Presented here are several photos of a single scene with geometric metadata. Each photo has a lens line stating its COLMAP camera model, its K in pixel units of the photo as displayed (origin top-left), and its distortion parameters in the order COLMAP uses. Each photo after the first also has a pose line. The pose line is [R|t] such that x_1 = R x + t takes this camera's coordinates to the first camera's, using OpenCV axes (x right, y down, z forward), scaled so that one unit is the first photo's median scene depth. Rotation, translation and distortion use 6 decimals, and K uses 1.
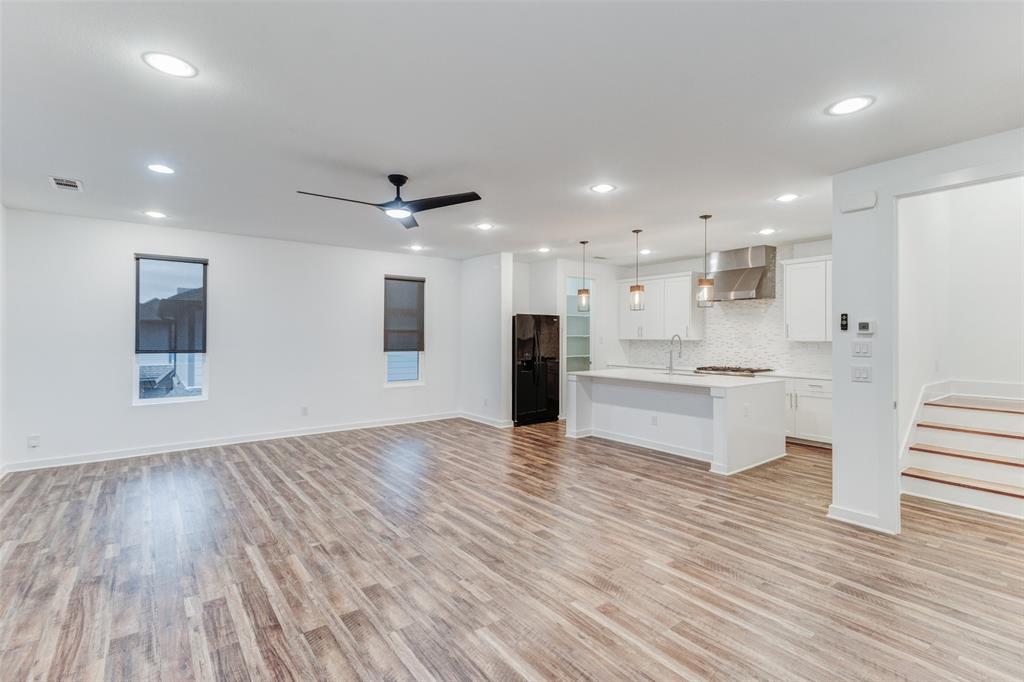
lens RADIAL K [[483.3, 0, 512.7], [0, 483.3, 333.9], [0, 0, 1]] dist [0.024621, 0.000552]
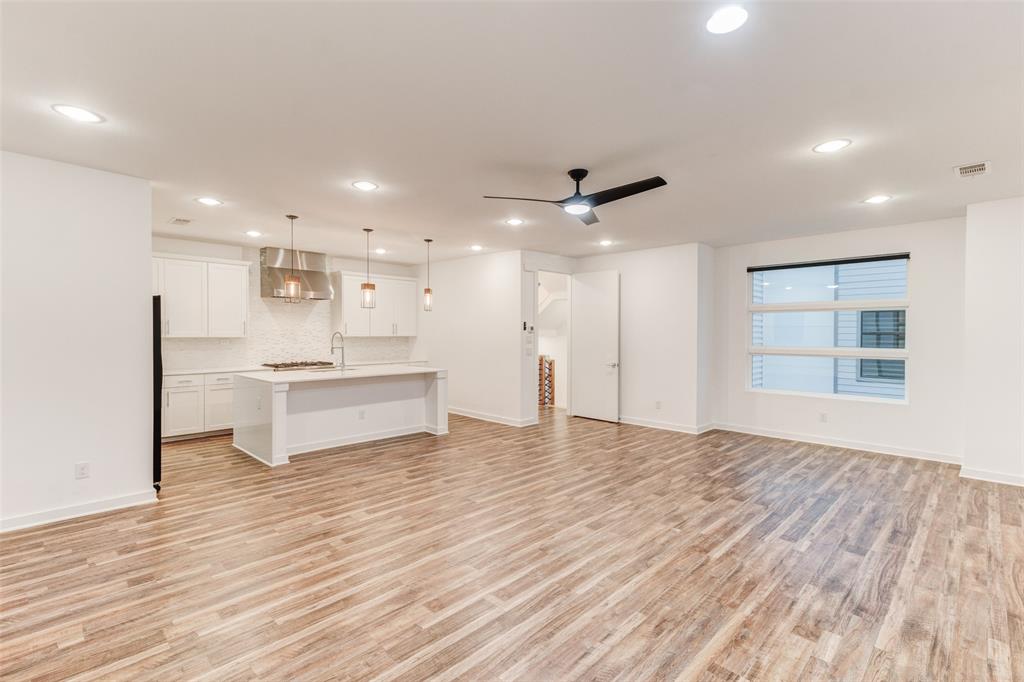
lens RADIAL K [[468.6, 0, 516.9], [0, 468.6, 337.2], [0, 0, 1]] dist [0.023006, -0.000242]
pose [[-0.144459, -0.012897, 0.989427, -0.955656], [-0.006329, 0.999907, 0.012109, -0.001622], [-0.989491, -0.004513, -0.144527, 1.040791]]
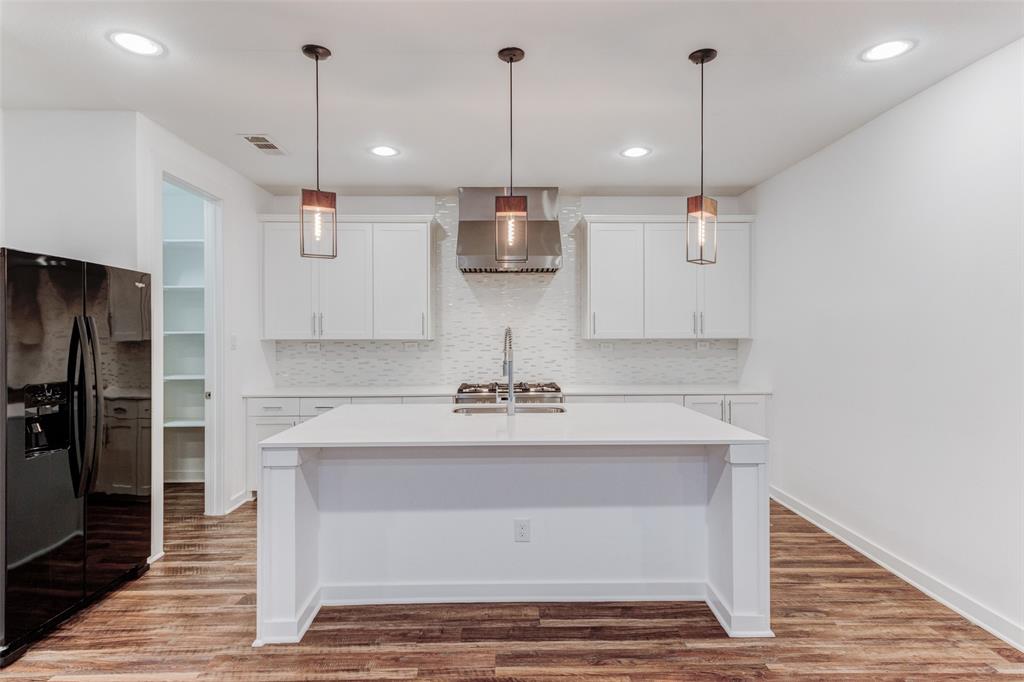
lens RADIAL K [[521.1, 0, 514.2], [0, 521.1, 336.4], [0, 0, 1]] dist [0.011101, -0.000019]
pose [[0.591415, -0.005265, 0.806350, -0.093182], [0.001602, 0.999984, 0.005355, 0.010693], [-0.806366, -0.001875, 0.591415, 0.941061]]
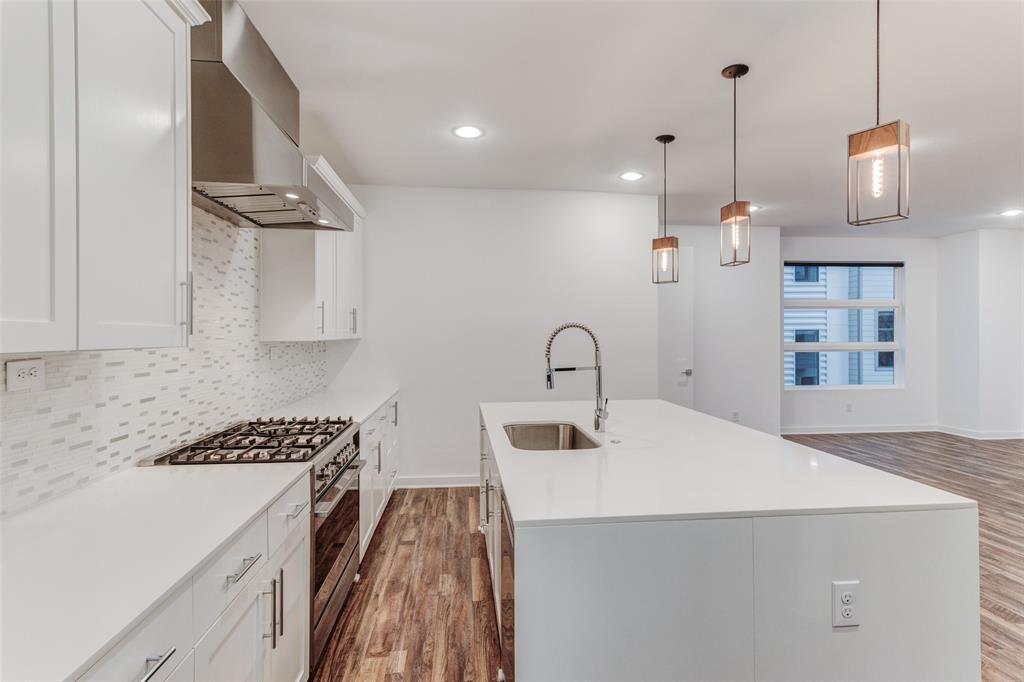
lens RADIAL K [[521.1, 0, 514.2], [0, 521.1, 336.4], [0, 0, 1]] dist [0.011101, -0.000019]
pose [[-0.853738, -0.001703, 0.520699, 0.231711], [0.000266, 0.999993, 0.003707, 0.013122], [-0.520702, 0.003304, -0.853732, 1.843237]]
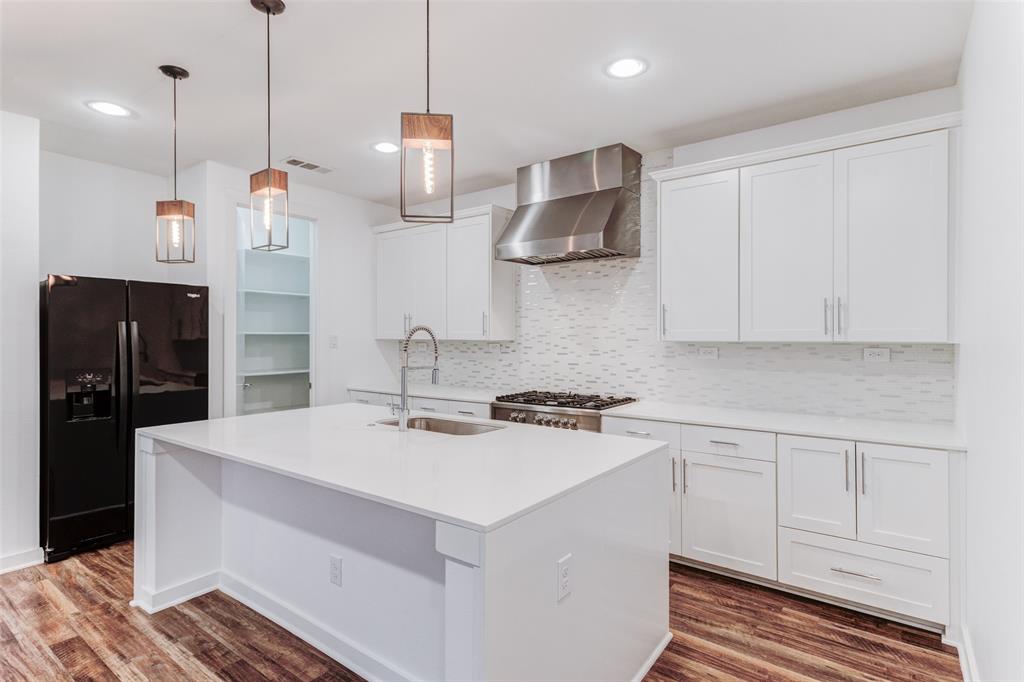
lens RADIAL K [[521.1, 0, 514.2], [0, 521.1, 336.4], [0, 0, 1]] dist [0.011101, -0.000019]
pose [[0.962079, -0.001258, 0.272768, 0.398130], [0.000396, 0.999995, 0.003218, 0.011763], [-0.272771, -0.002988, 0.962074, 0.770206]]
